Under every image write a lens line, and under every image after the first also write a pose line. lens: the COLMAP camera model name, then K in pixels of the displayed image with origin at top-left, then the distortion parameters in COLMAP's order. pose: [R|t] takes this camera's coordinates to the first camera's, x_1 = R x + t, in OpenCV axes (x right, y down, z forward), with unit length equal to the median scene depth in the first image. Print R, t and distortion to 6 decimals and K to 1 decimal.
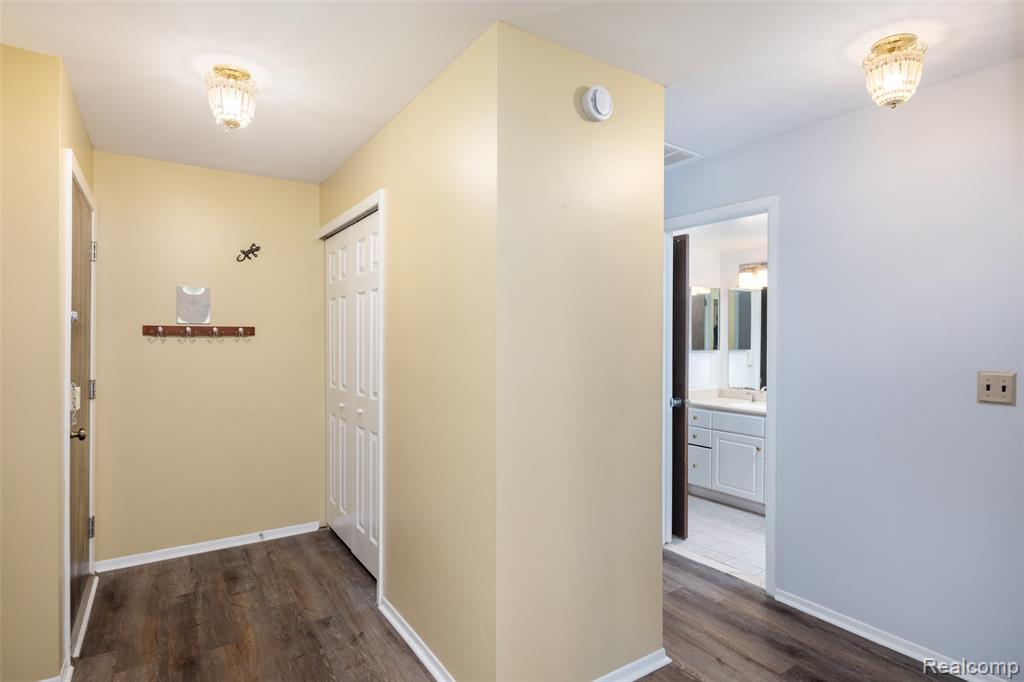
lens RADIAL K [[540.9, 0, 511.9], [0, 540.9, 339.7], [0, 0, 1]] dist [-0.004874, -0.001484]
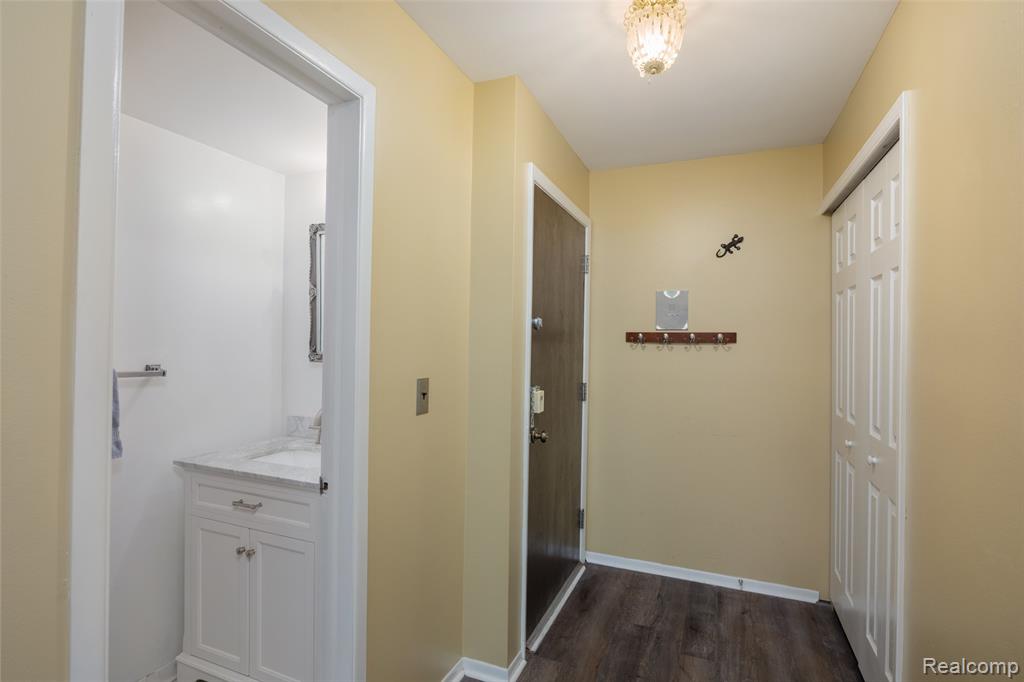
lens RADIAL K [[494.2, 0, 509.0], [0, 494.2, 339.6], [0, 0, 1]] dist [-0.013112, 0.001078]
pose [[0.552120, -0.000224, -0.833765, -0.031662], [-0.013301, 0.999870, -0.009077, -0.000980], [0.833658, 0.016102, 0.552046, 0.300967]]
